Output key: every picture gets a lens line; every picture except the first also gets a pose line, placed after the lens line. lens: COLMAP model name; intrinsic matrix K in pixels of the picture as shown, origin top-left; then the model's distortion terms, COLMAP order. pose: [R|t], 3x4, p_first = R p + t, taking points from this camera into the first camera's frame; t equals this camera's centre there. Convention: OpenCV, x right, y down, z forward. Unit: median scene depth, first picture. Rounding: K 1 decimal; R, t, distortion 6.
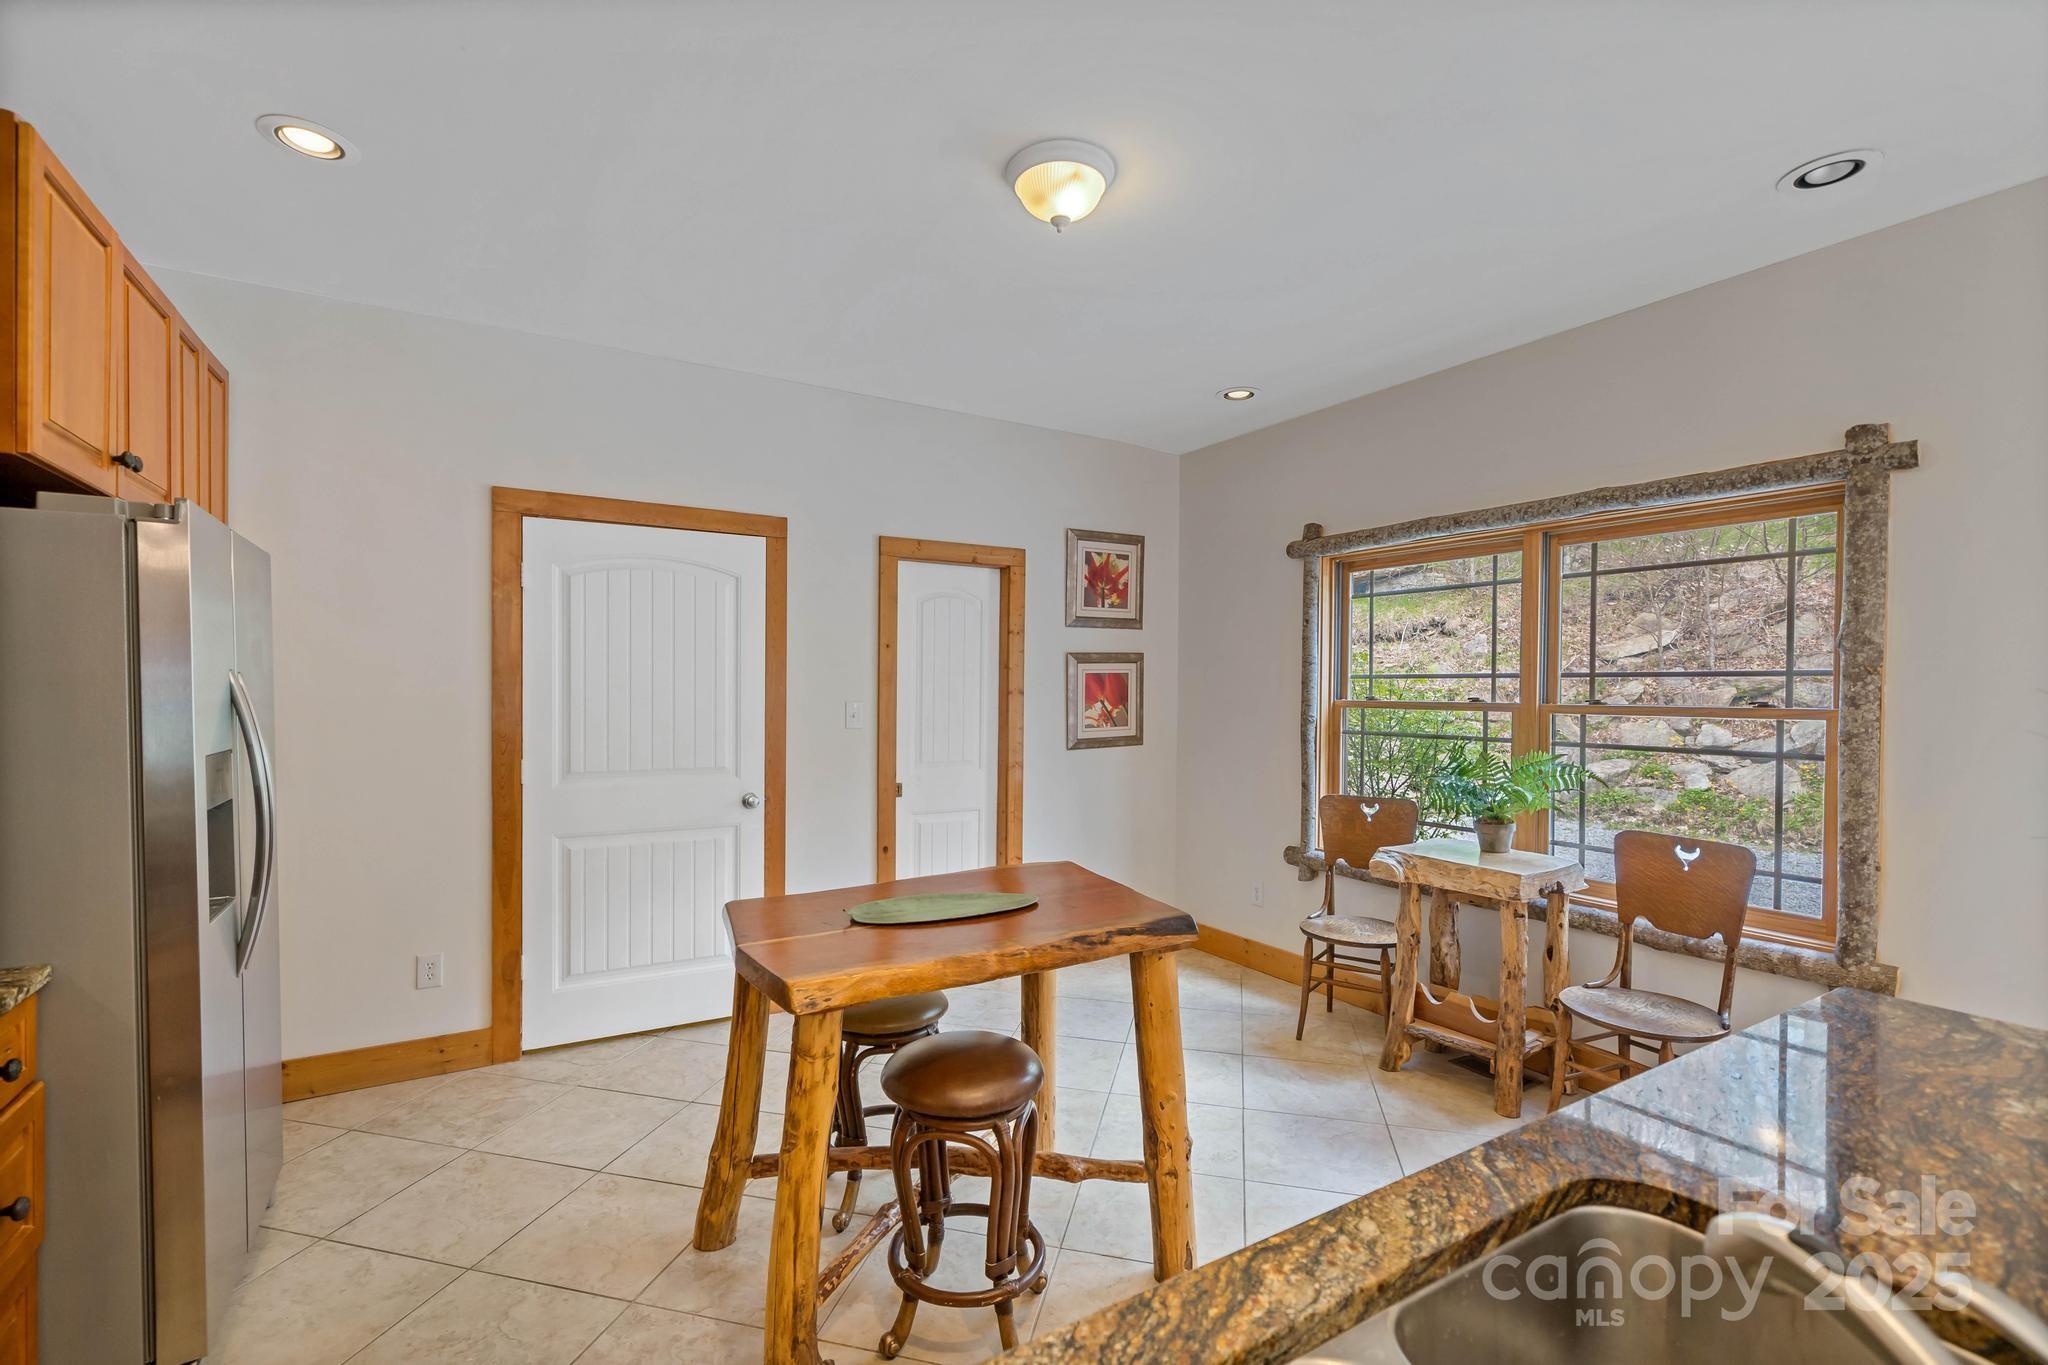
lens RADIAL K [[912.0, 0, 1023.4], [0, 912.0, 694.8], [0, 0, 1]] dist [-0.000753, 0.000071]
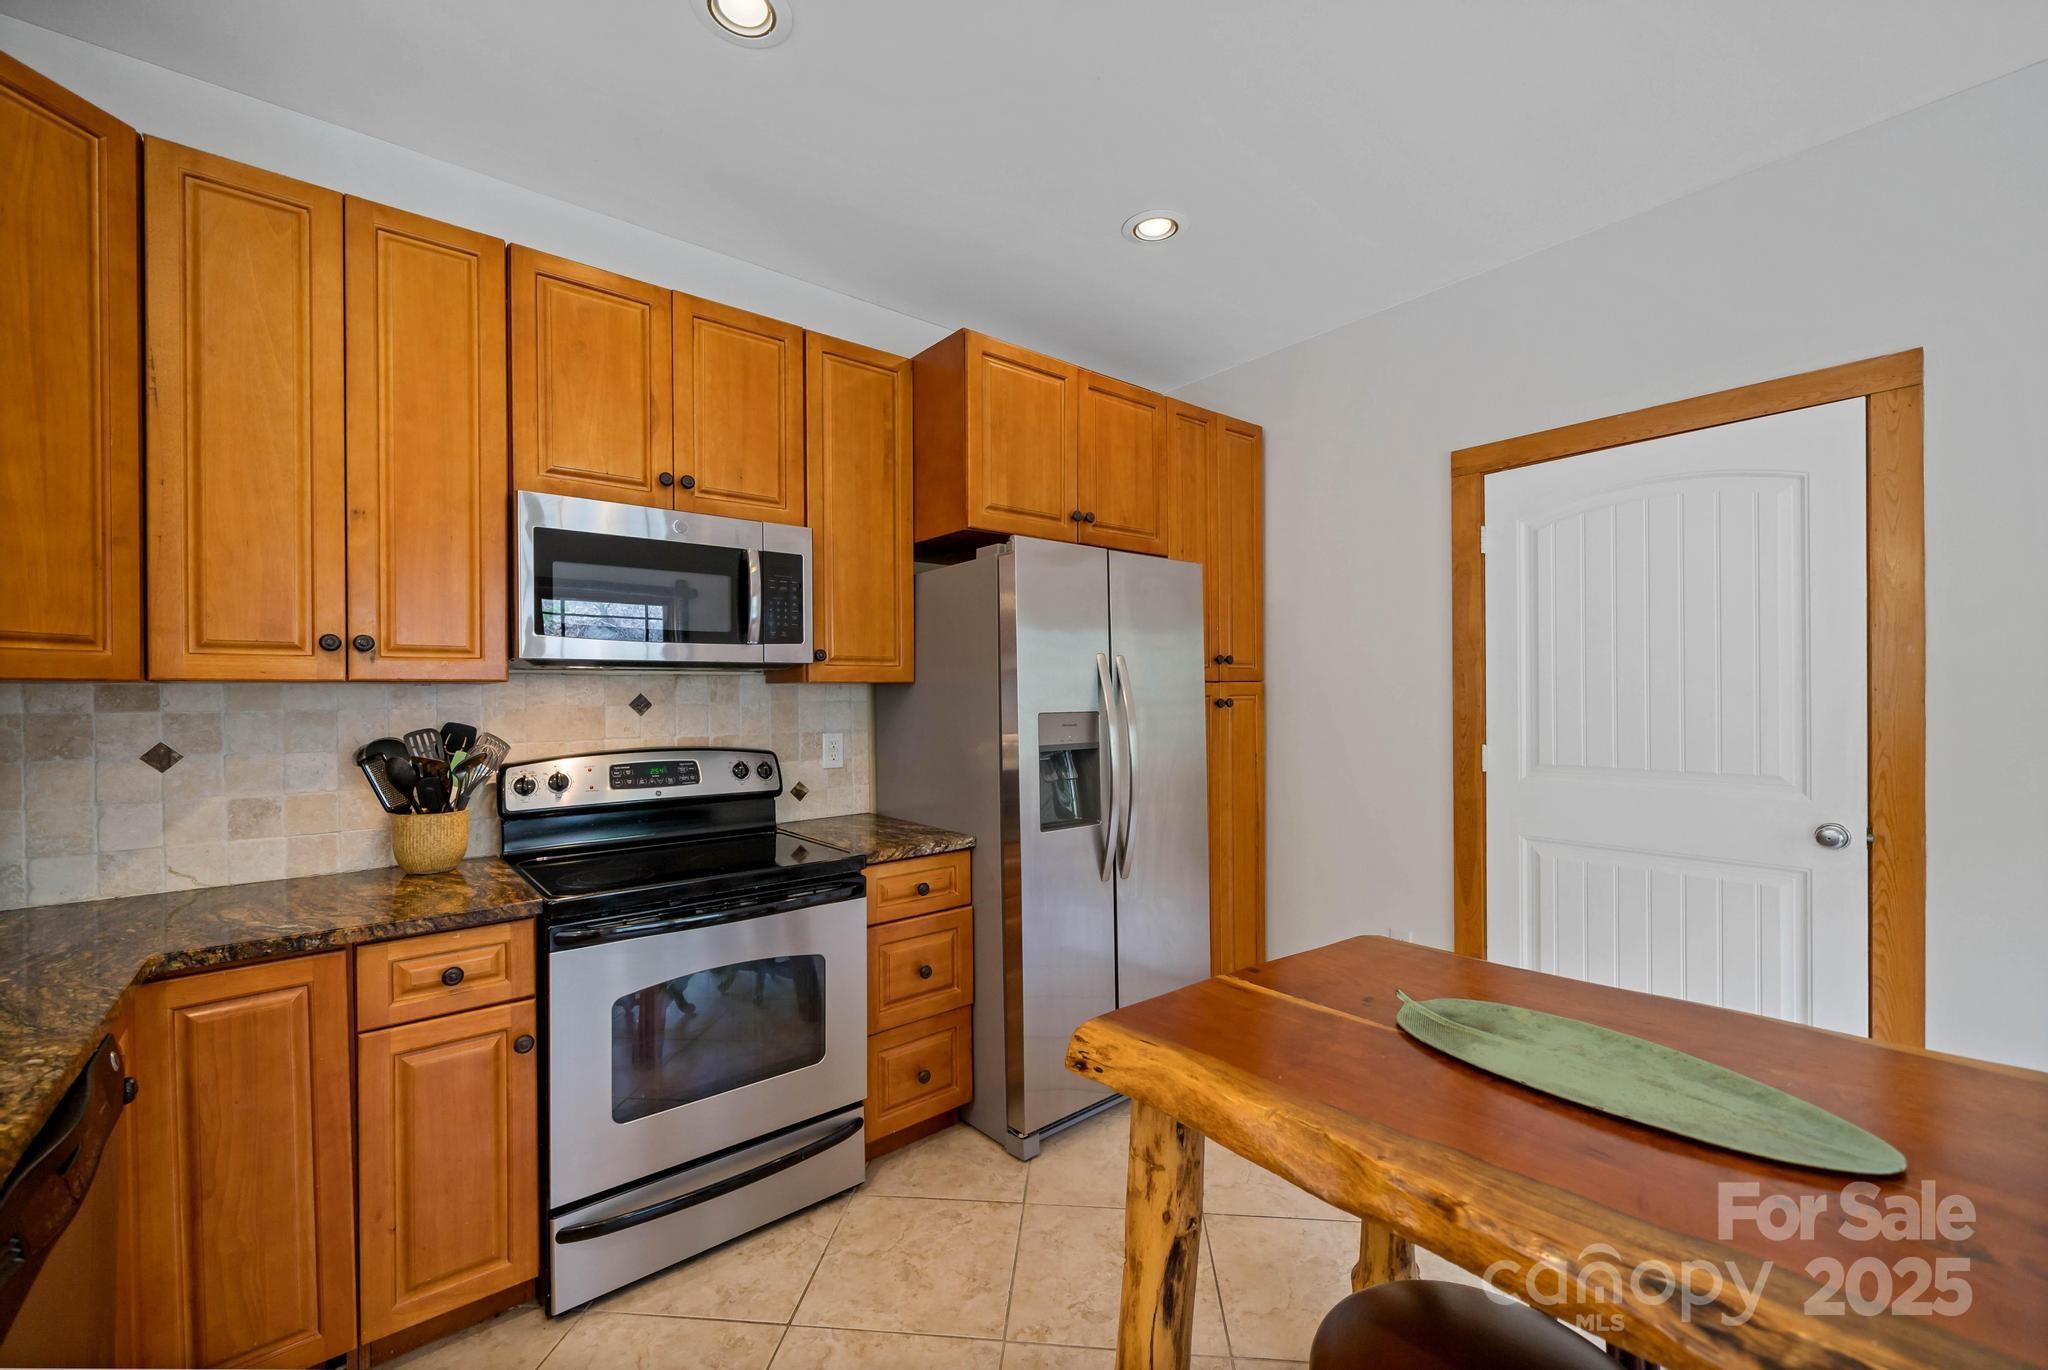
lens RADIAL K [[832.7, 0, 1022.4], [0, 832.7, 696.6], [0, 0, 1]] dist [-0.001918, -0.000274]
pose [[0.120817, -0.007362, -0.992647, 0.213728], [0.002263, 0.999972, -0.007141, 0.028467], [0.992672, -0.001384, 0.120831, 0.452125]]
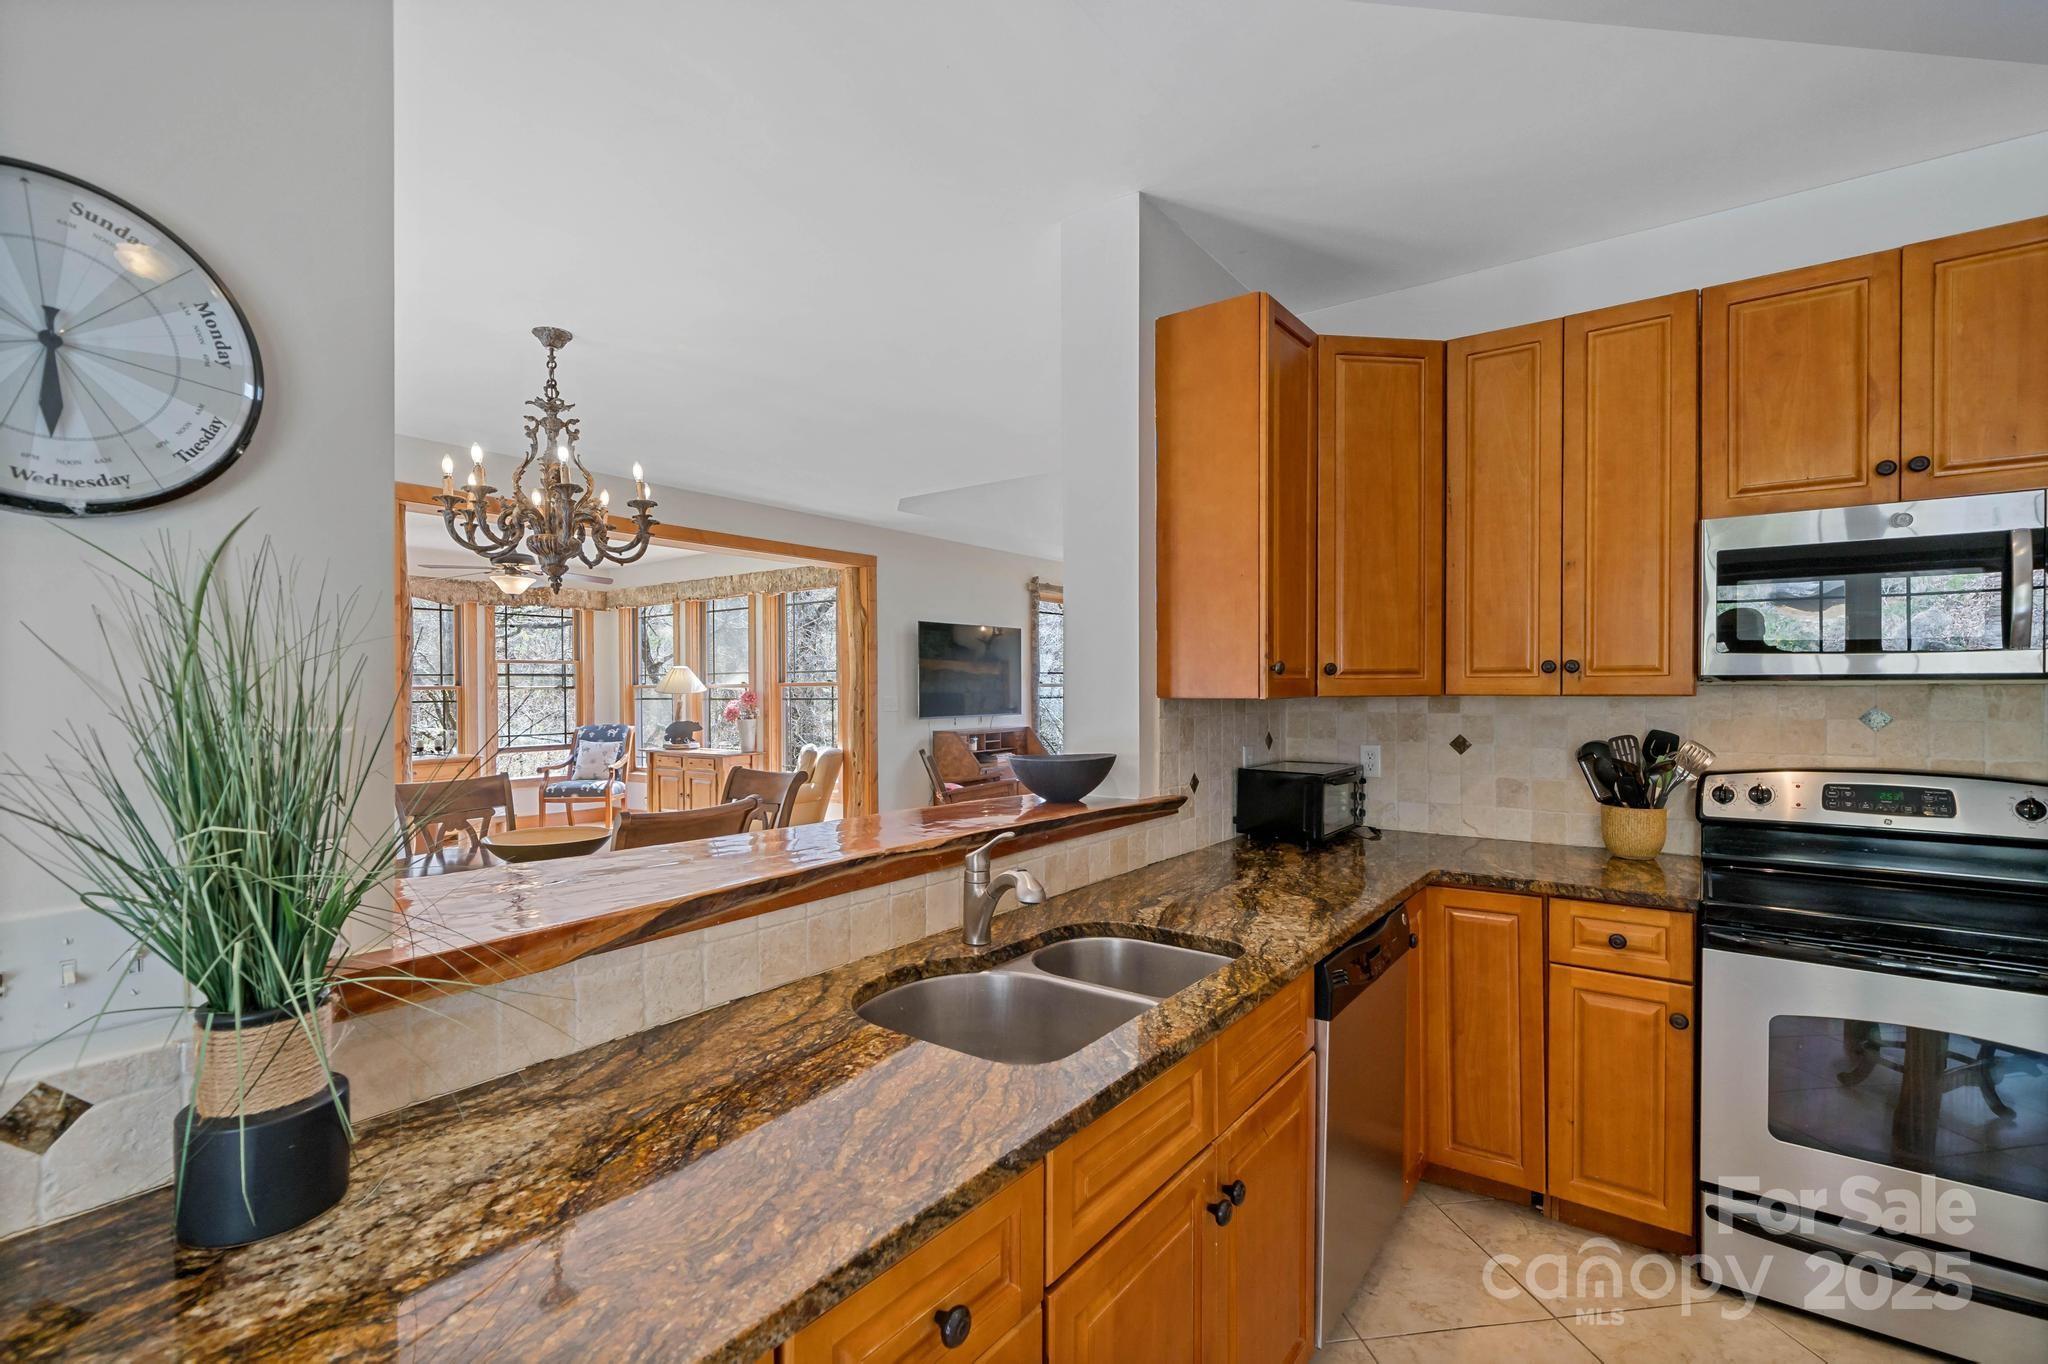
lens RADIAL K [[912.0, 0, 1023.4], [0, 912.0, 694.3], [0, 0, 1]] dist [-0.000753, 0.000071]
pose [[-0.935154, -0.003505, -0.354224, 0.312794], [-0.008272, 0.999894, 0.011945, 0.008126], [0.354145, 0.014101, -0.935084, 0.628271]]
